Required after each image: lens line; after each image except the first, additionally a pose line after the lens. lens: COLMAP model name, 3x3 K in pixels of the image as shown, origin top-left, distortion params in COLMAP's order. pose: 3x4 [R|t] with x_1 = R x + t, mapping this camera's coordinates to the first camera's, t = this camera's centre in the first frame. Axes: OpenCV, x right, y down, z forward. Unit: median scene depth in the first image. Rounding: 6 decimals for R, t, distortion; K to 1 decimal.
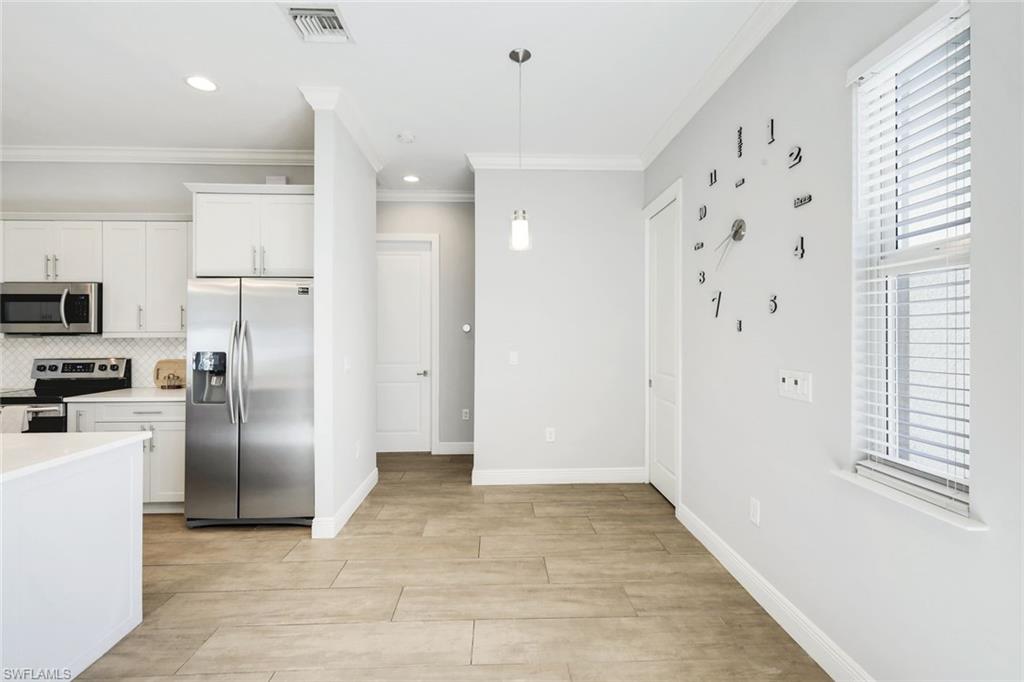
lens RADIAL K [[449.8, 0, 512.3], [0, 449.8, 333.0], [0, 0, 1]] dist [0.003401, 0.000617]
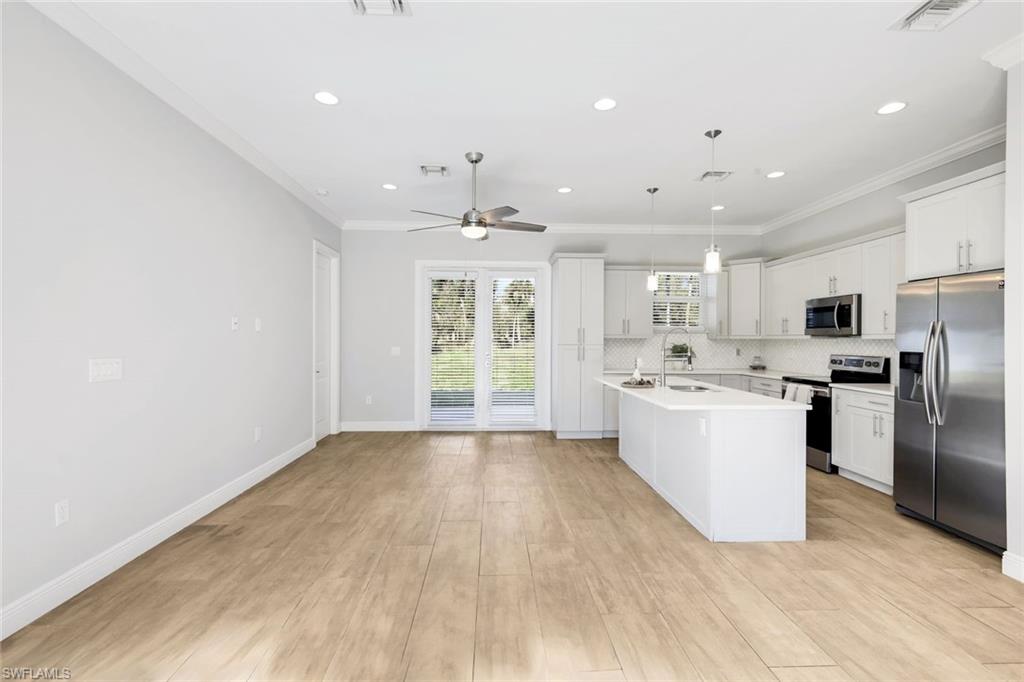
lens RADIAL K [[477.7, 0, 511.7], [0, 477.7, 335.7], [0, 0, 1]] dist [0.003063, 0.000911]
pose [[0.000004, -0.002337, -0.999997, 0.398262], [-0.001383, 0.999996, -0.002337, 0.006372], [0.999999, 0.001383, 0.000000, 0.055439]]
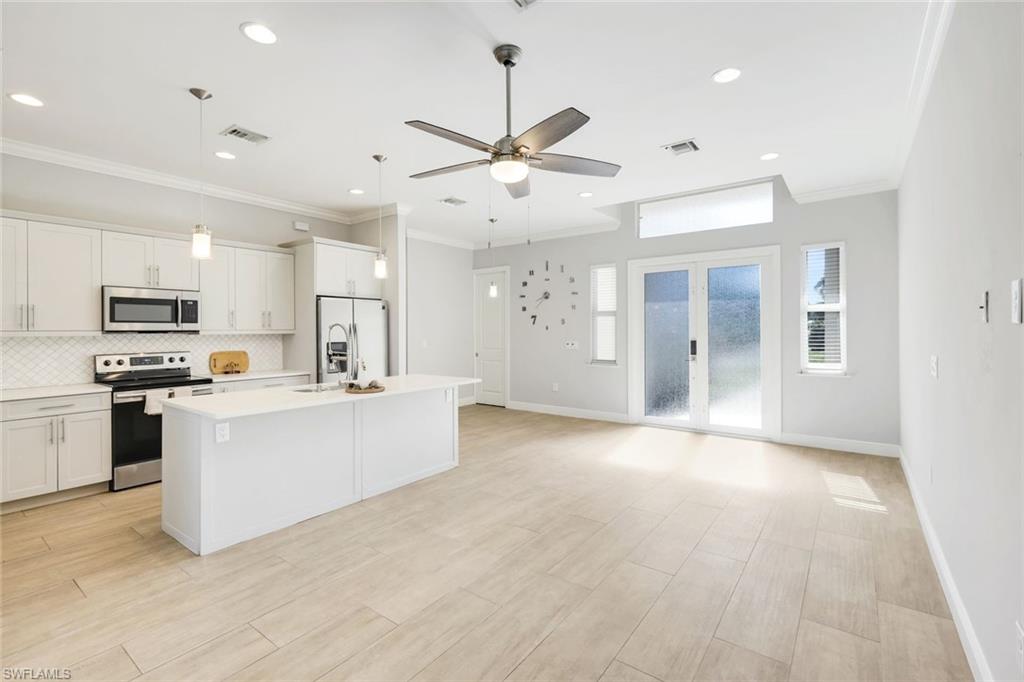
lens RADIAL K [[456.9, 0, 518.3], [0, 456.9, 329.2], [0, 0, 1]] dist [0.001560, 0.000129]
pose [[0.624169, 0.000445, 0.781290, -1.394177], [0.001047, 0.999998, -0.001406, -0.001800], [-0.781289, 0.001695, 0.624167, -0.517333]]
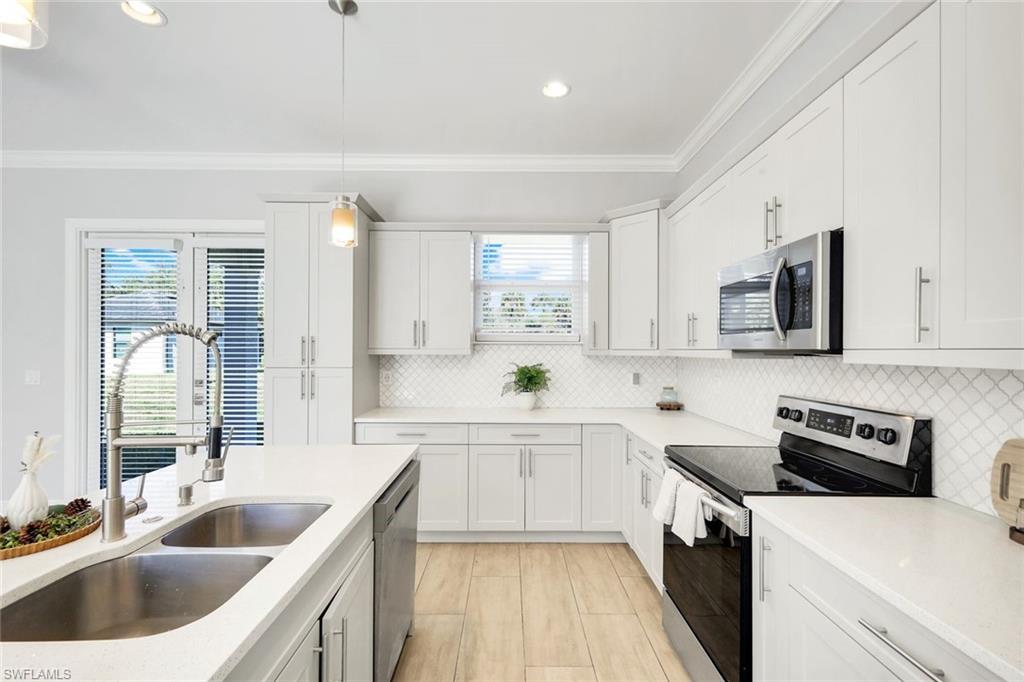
lens RADIAL K [[458.4, 0, 511.5], [0, 458.4, 346.2], [0, 0, 1]] dist [0.004685, 0.000561]
pose [[-0.033454, -0.003419, -0.999434, -0.497679], [0.000390, 0.999994, -0.003434, -0.003467], [0.999440, -0.000505, -0.033453, 0.735948]]
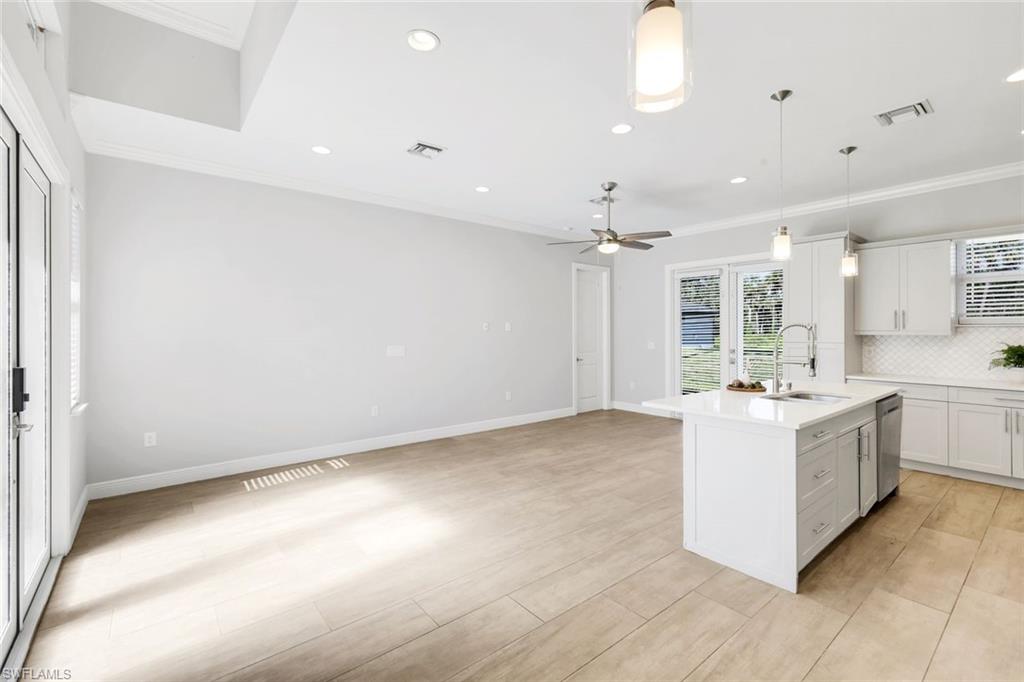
lens RADIAL K [[451.3, 0, 513.8], [0, 451.3, 325.6], [0, 0, 1]] dist [0.001994, 0.000780]
pose [[-0.802292, -0.002672, -0.596926, 0.242441], [0.005608, 0.999912, -0.012013, -0.006746], [0.596906, -0.012985, -0.802206, 0.898617]]
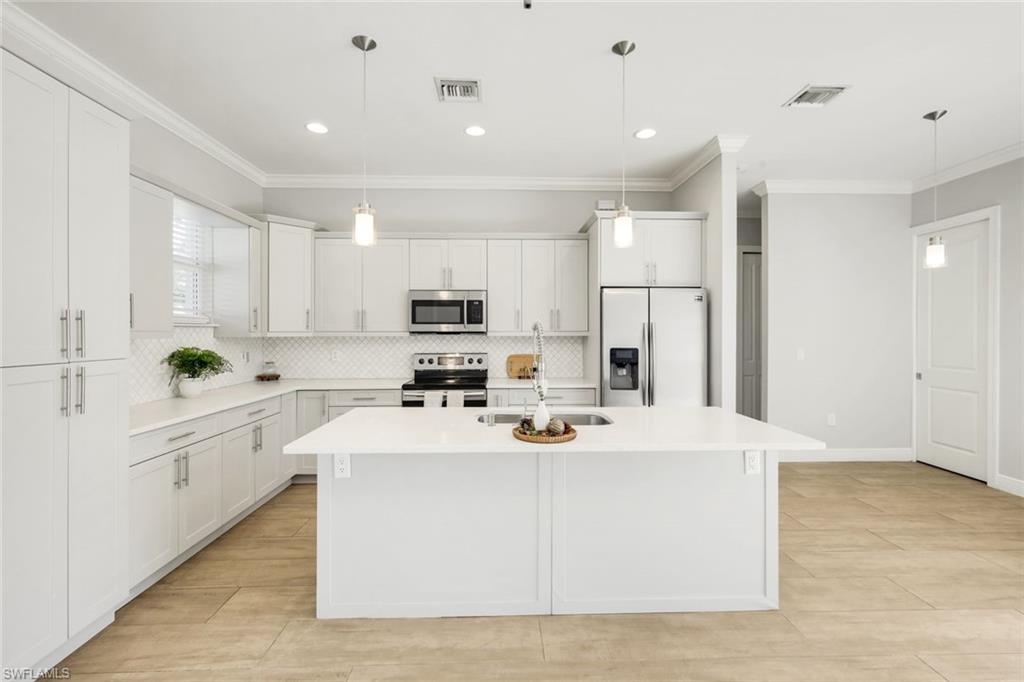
lens RADIAL K [[449.8, 0, 512.3], [0, 449.8, 333.0], [0, 0, 1]] dist [0.003401, 0.000617]
pose [[0.999955, 0.002890, -0.009005, -0.855809], [-0.002850, 0.999986, 0.004485, -0.003319], [0.009018, -0.004459, 0.999949, -0.207858]]
